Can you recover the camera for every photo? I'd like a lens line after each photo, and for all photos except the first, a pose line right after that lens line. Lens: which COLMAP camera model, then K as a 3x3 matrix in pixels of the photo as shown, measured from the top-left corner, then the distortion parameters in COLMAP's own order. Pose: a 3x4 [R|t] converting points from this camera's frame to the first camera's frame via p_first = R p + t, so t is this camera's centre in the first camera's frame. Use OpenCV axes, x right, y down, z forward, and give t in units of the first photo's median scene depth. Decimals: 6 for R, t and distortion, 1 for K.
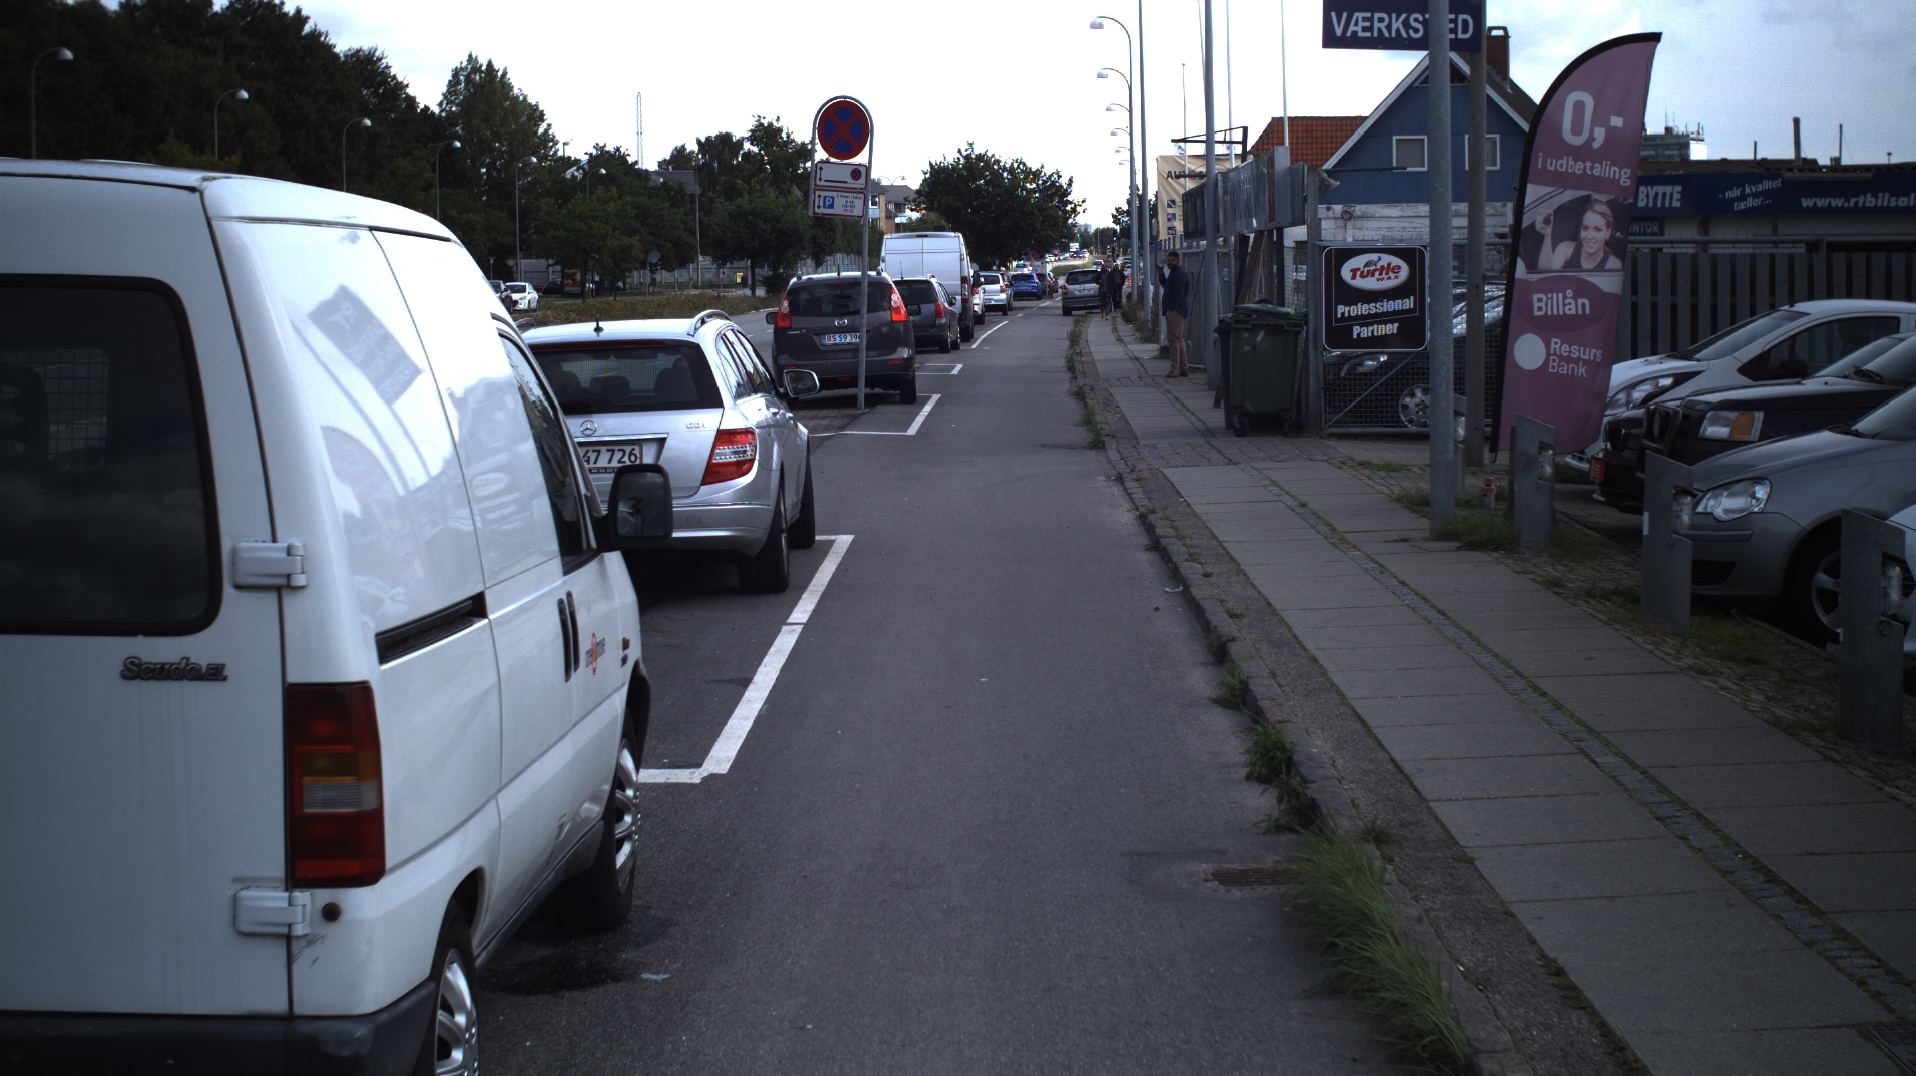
lens RADIAL K [[3356.4, 0, 958.0], [0, 3356.4, 538.0], [0, 0, 1]] dist [-0.264110, 0.194246]
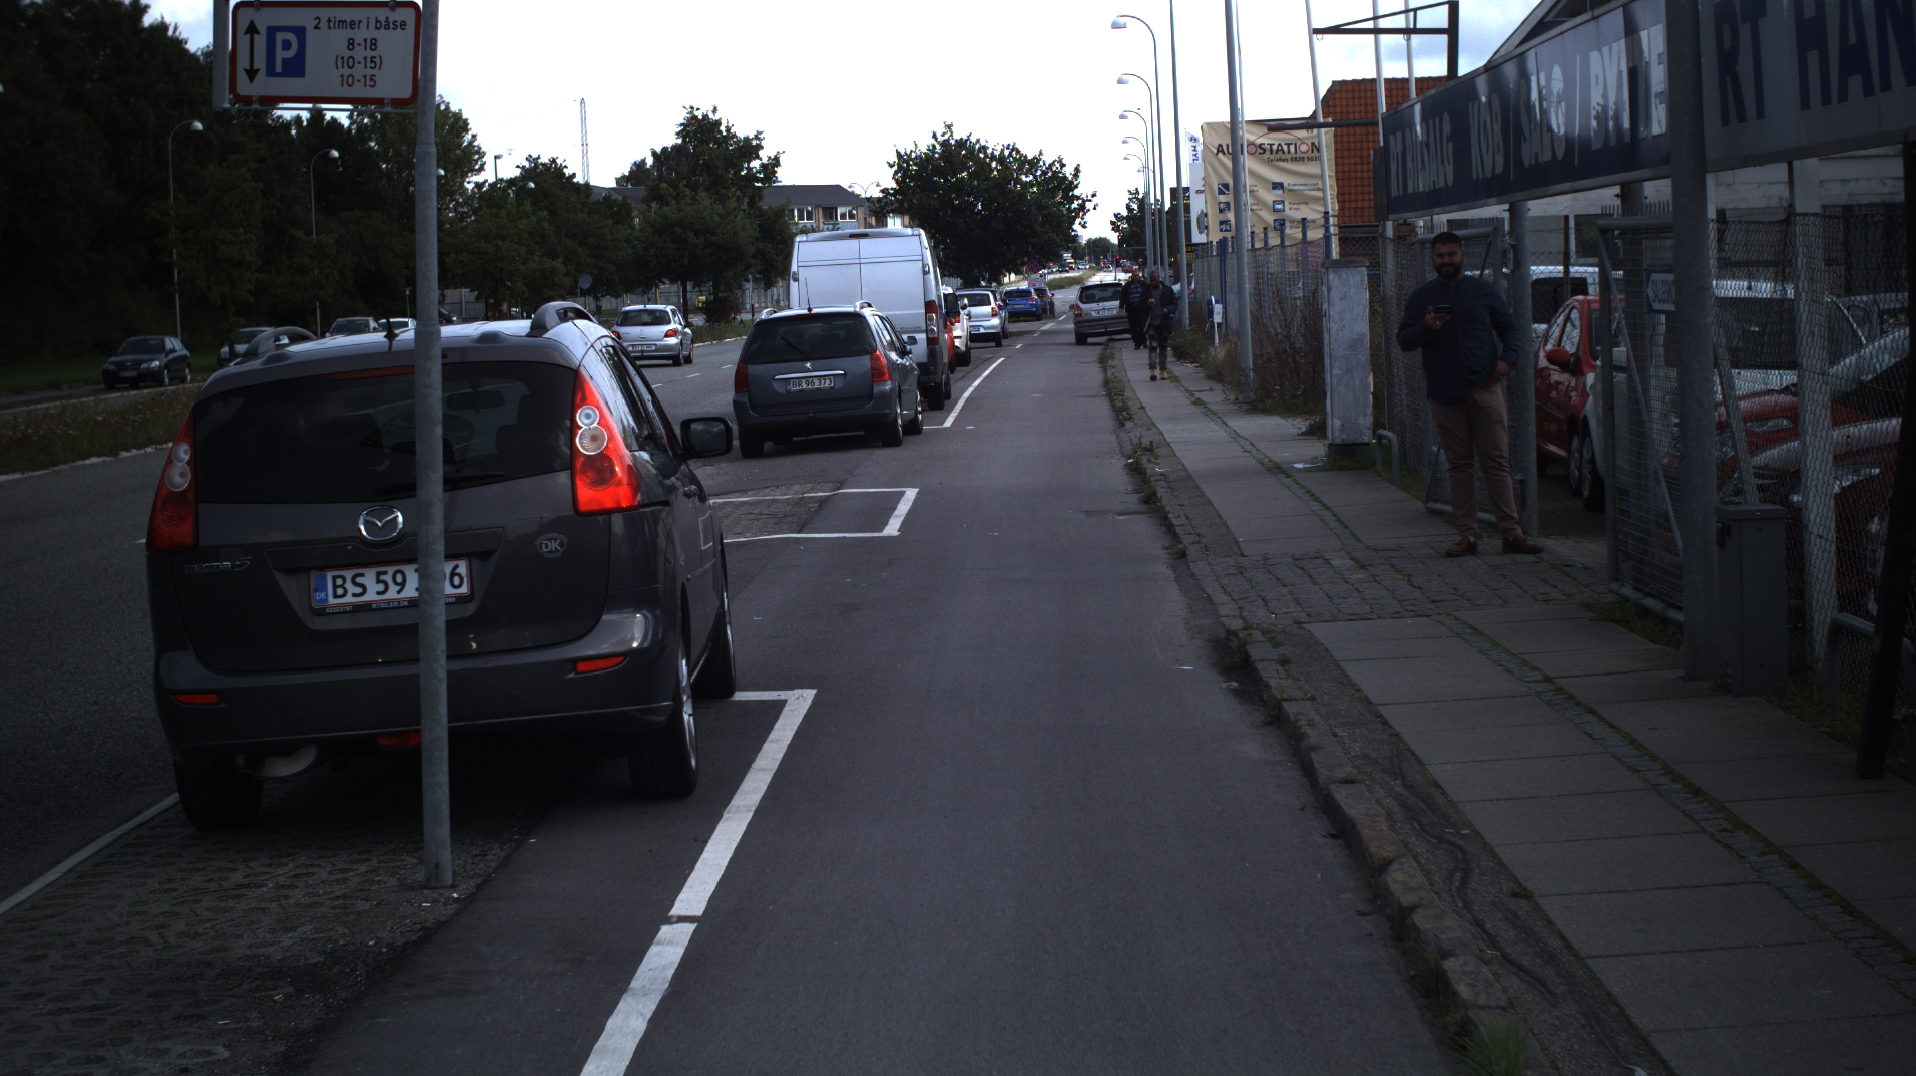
lens RADIAL K [[3356.4, 0, 958.0], [0, 3356.4, 538.0], [0, 0, 1]] dist [-0.264110, 0.194246]
pose [[0.999586, -0.028766, 0.000557, 0.002803], [0.028768, 0.999576, -0.004601, -0.017647], [-0.000424, 0.004615, 0.999989, 0.215916]]
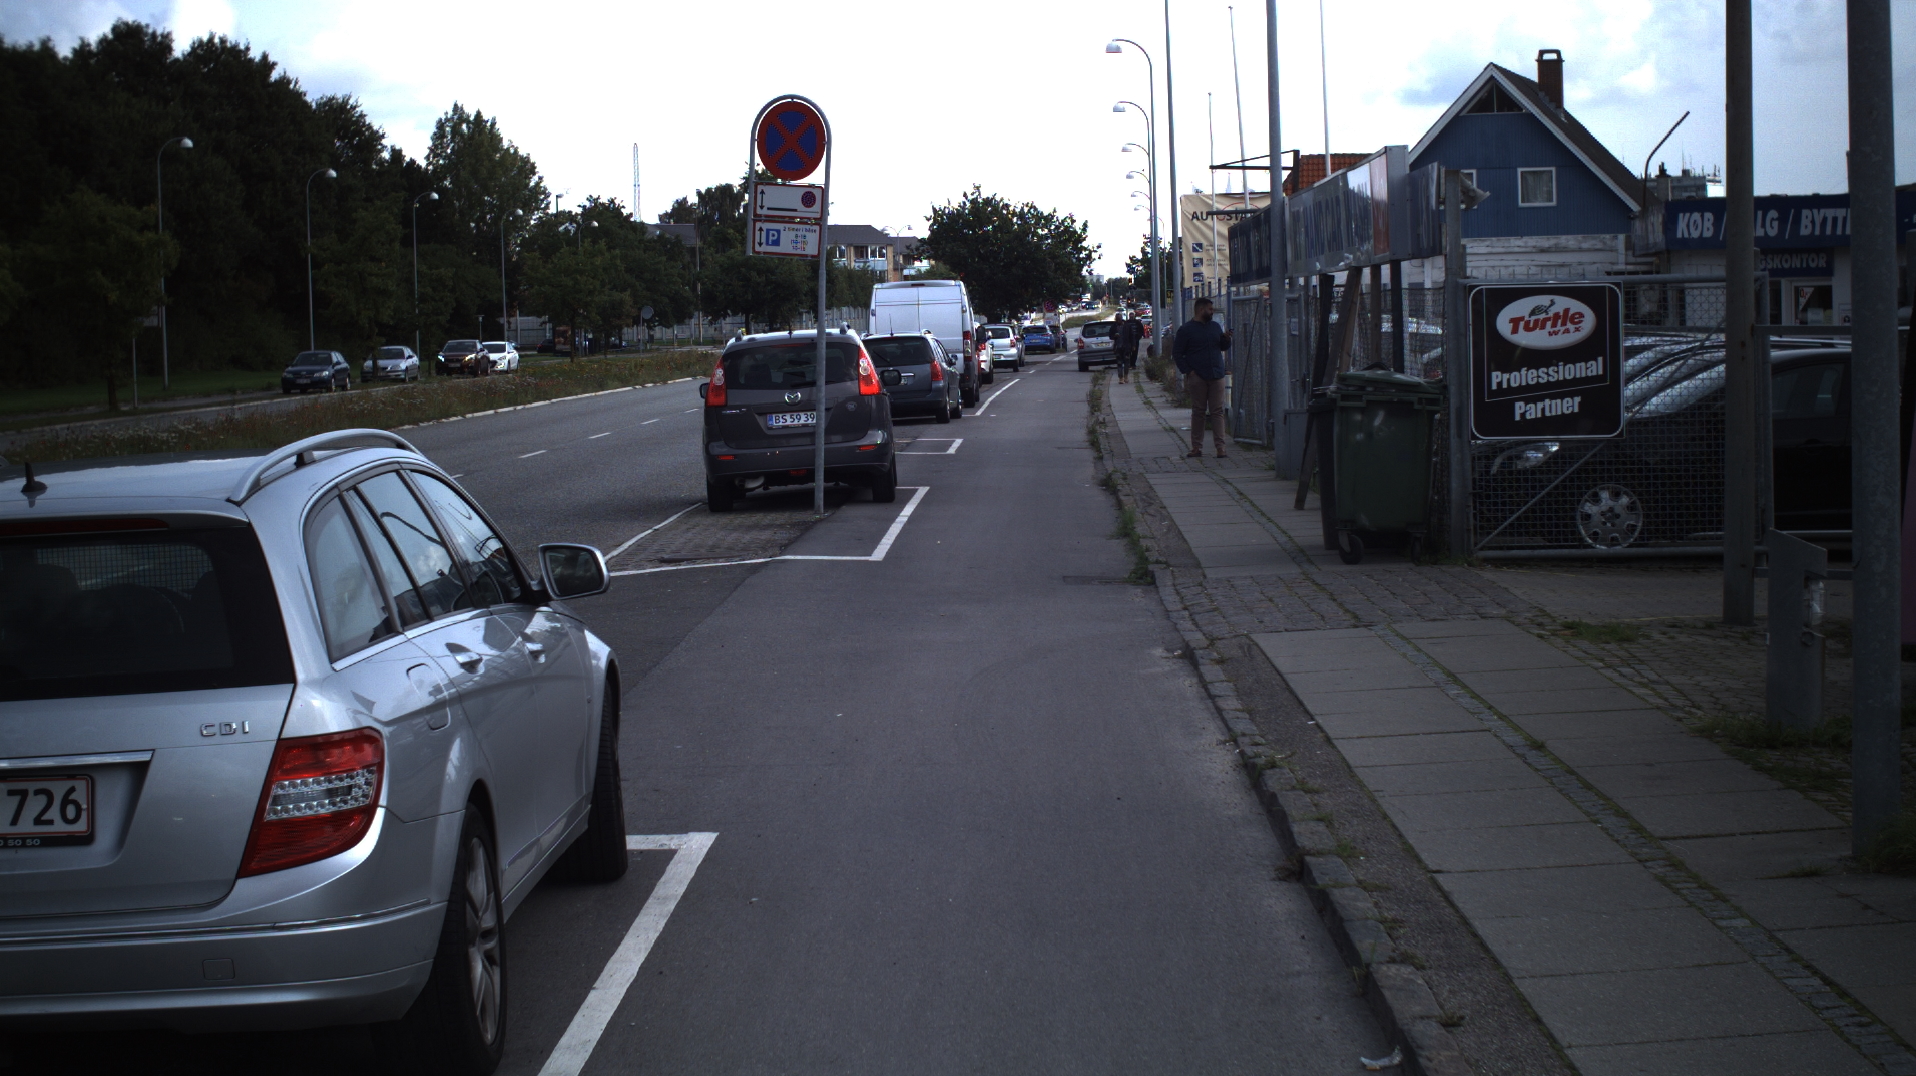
lens RADIAL K [[3356.4, 0, 958.0], [0, 3356.4, 538.0], [0, 0, 1]] dist [-0.264110, 0.194246]
pose [[0.999919, -0.011925, -0.004506, 0.001533], [0.011853, 0.999808, -0.015585, -0.005932], [0.004691, 0.015531, 0.999868, 0.071717]]
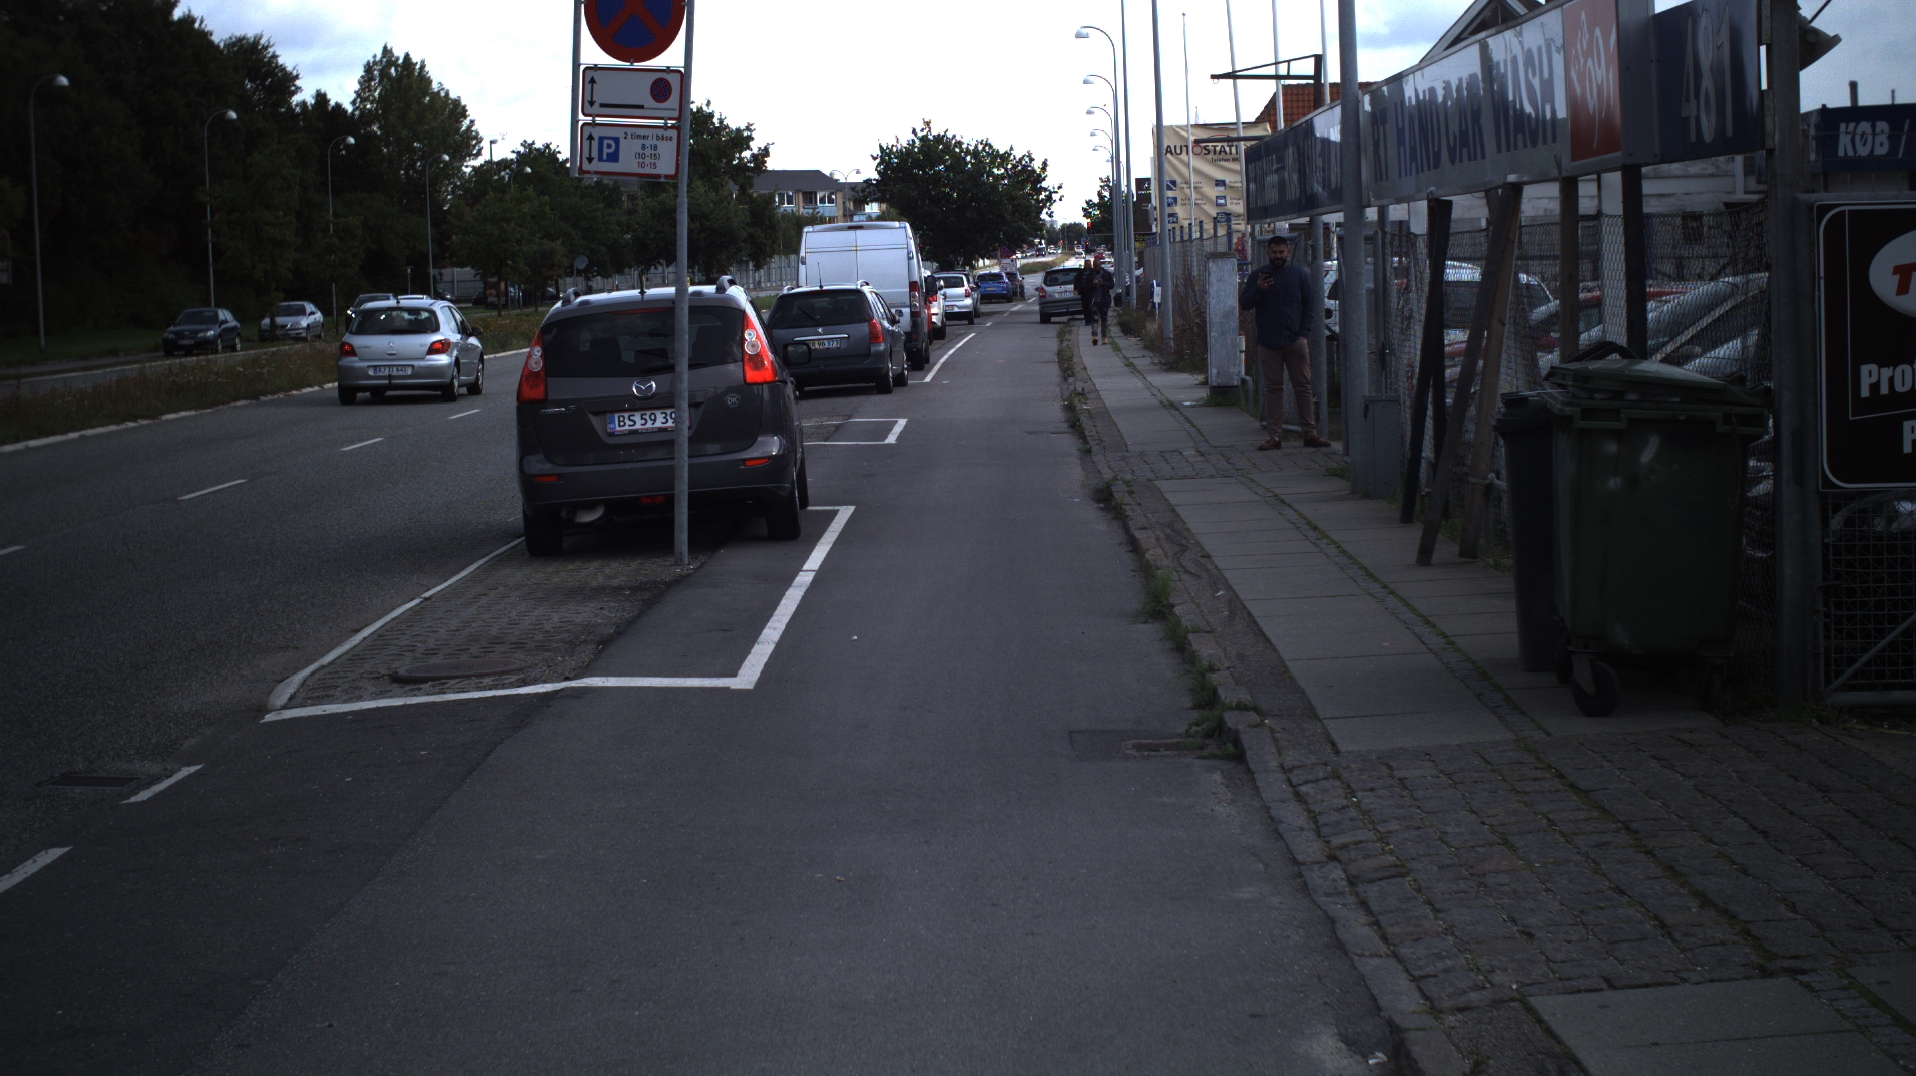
lens RADIAL K [[3356.4, 0, 958.0], [0, 3356.4, 538.0], [0, 0, 1]] dist [-0.264110, 0.194246]
pose [[0.999754, -0.020484, 0.008532, 0.002211], [0.020480, 0.999790, 0.000487, -0.011919], [-0.008540, -0.000312, 0.999963, 0.143932]]
